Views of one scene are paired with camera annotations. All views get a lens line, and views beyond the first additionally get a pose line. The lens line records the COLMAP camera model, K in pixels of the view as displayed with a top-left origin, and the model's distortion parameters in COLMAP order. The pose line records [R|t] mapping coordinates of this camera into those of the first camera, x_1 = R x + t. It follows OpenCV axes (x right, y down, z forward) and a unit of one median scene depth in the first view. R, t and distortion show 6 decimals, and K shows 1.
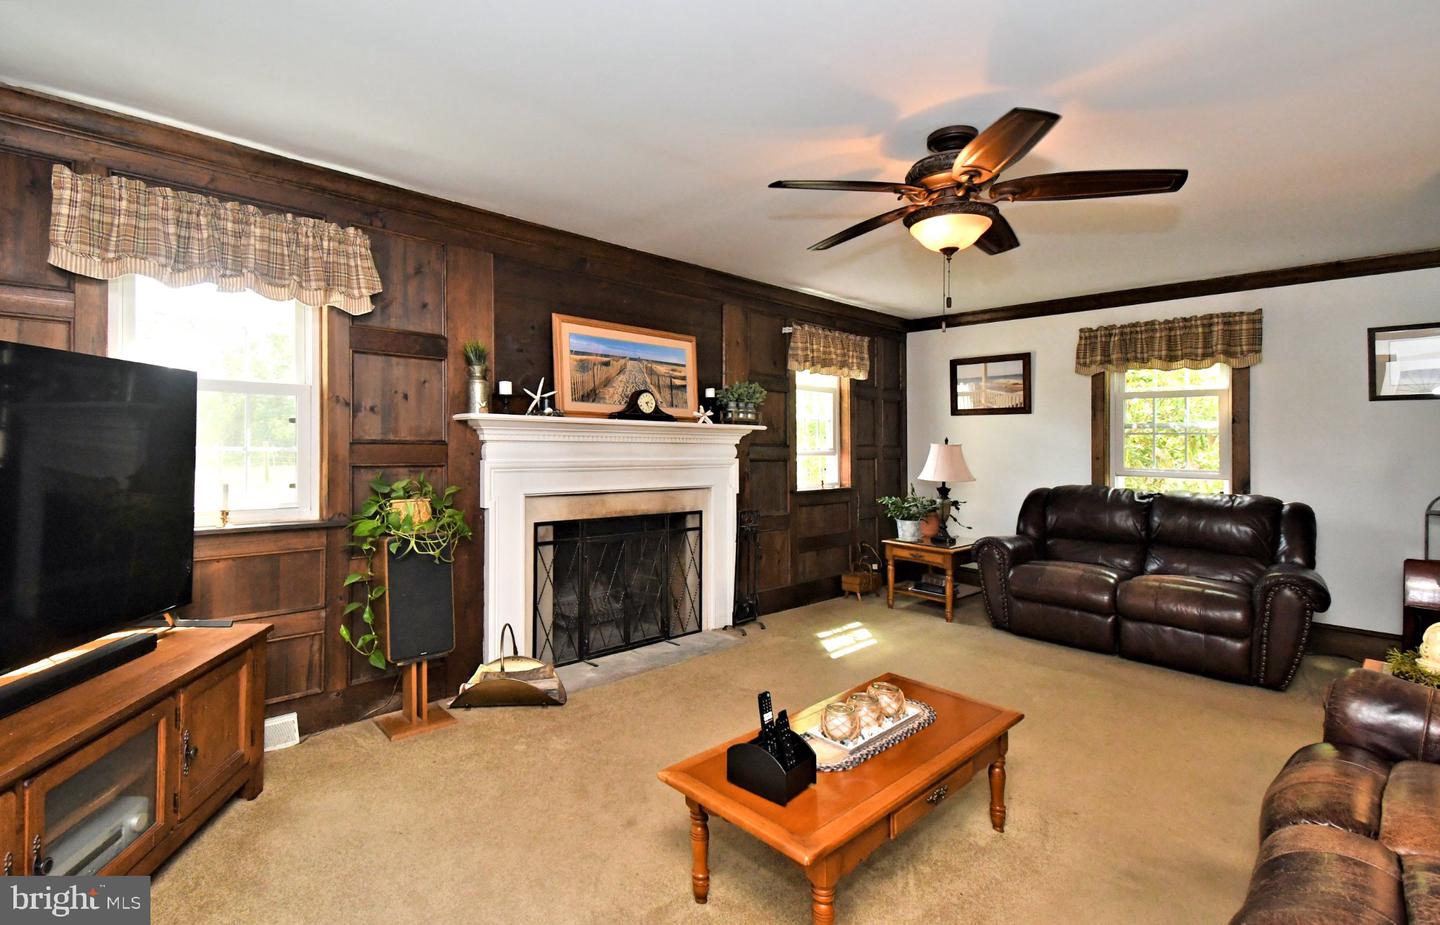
lens RADIAL K [[610.2, 0, 668.8], [0, 610.2, 443.8], [0, 0, 1]] dist [-0.000919, -0.000122]
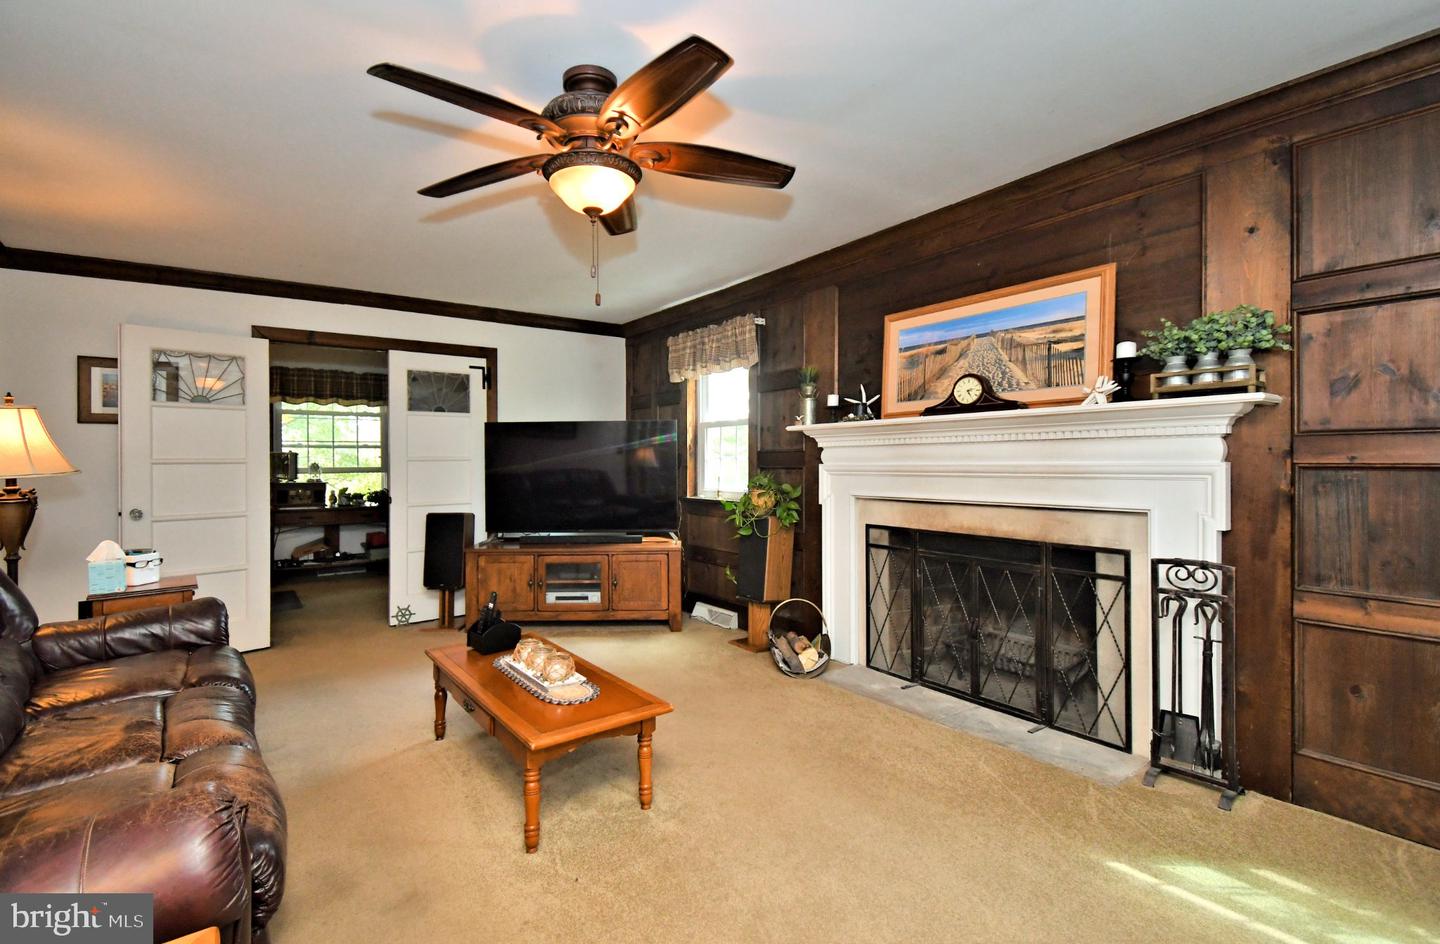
lens RADIAL K [[637.6, 0, 718.9], [0, 637.6, 475.5], [0, 0, 1]] dist [0.003680, 0.000173]
pose [[-0.045138, -0.000030, -0.998981, 0.901153], [0.001153, 0.999999, -0.000082, 0.047079], [0.998980, -0.001155, -0.045138, 0.815538]]
